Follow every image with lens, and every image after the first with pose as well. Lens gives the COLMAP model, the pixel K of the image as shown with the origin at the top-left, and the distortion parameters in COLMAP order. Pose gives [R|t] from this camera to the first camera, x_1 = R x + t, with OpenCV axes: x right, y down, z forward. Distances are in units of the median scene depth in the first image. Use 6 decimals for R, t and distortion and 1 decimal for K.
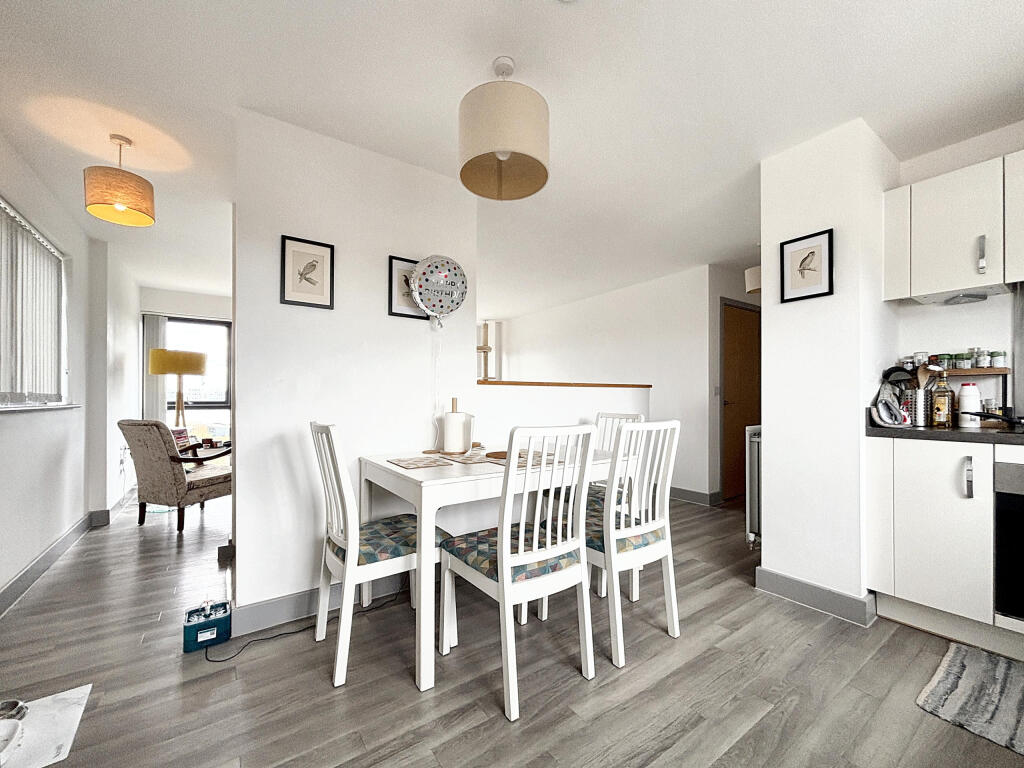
lens RADIAL K [[414.6, 0, 515.3], [0, 414.6, 400.0], [0, 0, 1]] dist [0.010301, -0.000964]
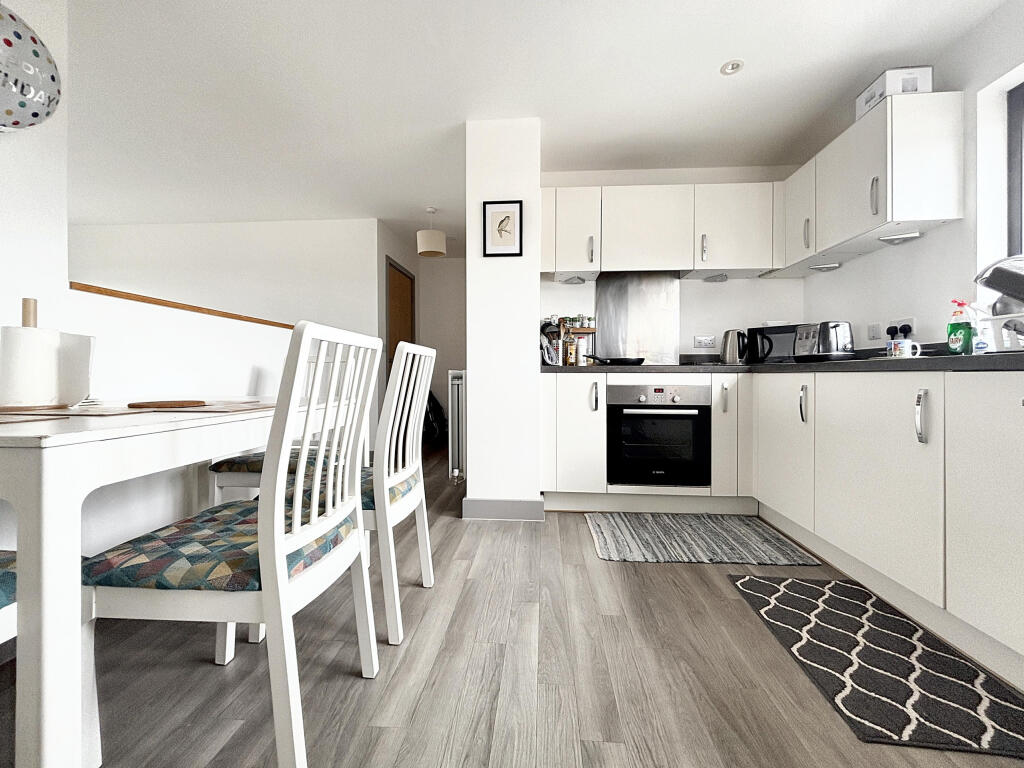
lens RADIAL K [[414.6, 0, 509.5], [0, 414.6, 379.5], [0, 0, 1]] dist [0.010301, -0.000964]
pose [[0.643686, -0.002918, 0.765284, -0.192937], [-0.002452, 0.999980, 0.005875, 0.103966], [-0.765286, -0.005658, 0.643666, 0.267390]]
